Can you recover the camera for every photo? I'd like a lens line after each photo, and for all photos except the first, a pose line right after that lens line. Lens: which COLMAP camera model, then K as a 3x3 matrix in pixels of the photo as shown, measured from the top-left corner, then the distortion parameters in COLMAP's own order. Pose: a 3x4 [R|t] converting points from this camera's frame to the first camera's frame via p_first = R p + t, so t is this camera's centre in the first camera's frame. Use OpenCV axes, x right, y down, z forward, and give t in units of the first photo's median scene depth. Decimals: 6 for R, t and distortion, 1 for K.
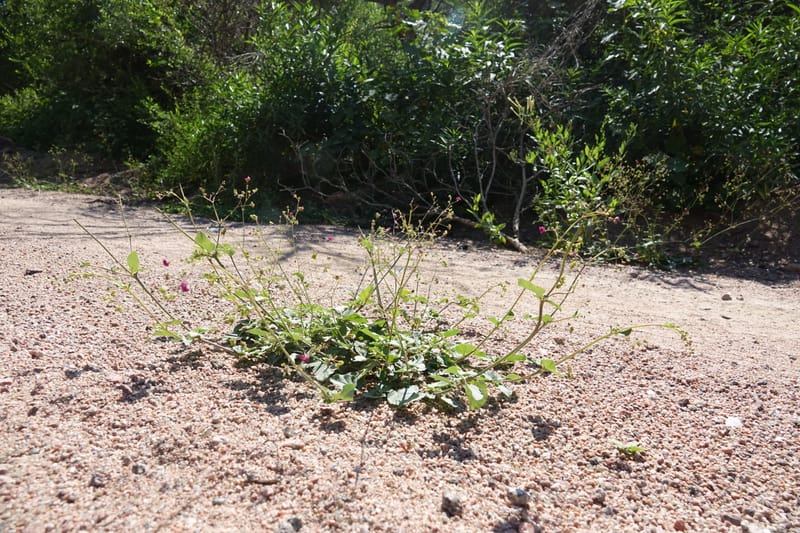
lens RADIAL K [[565.6, 0, 400.6], [0, 565.6, 265.6], [0, 0, 1]] dist [0.000335, -0.001128]
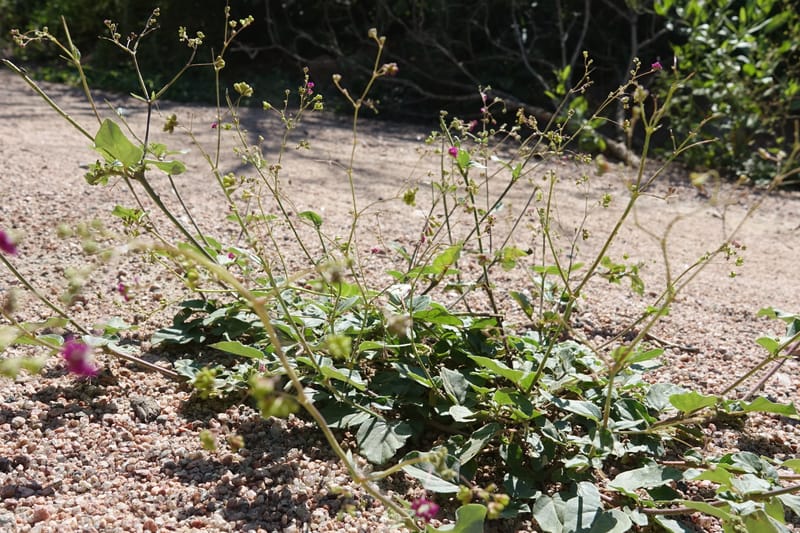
lens RADIAL K [[846.4, 0, 399.7], [0, 846.4, 267.1], [0, 0, 1]] dist [-0.004196, 0.000000]
pose [[0.999474, 0.032350, 0.002088, -0.076681], [-0.032386, 0.993600, 0.108209, -0.015117], [0.001426, -0.108220, 0.994126, 0.205041]]
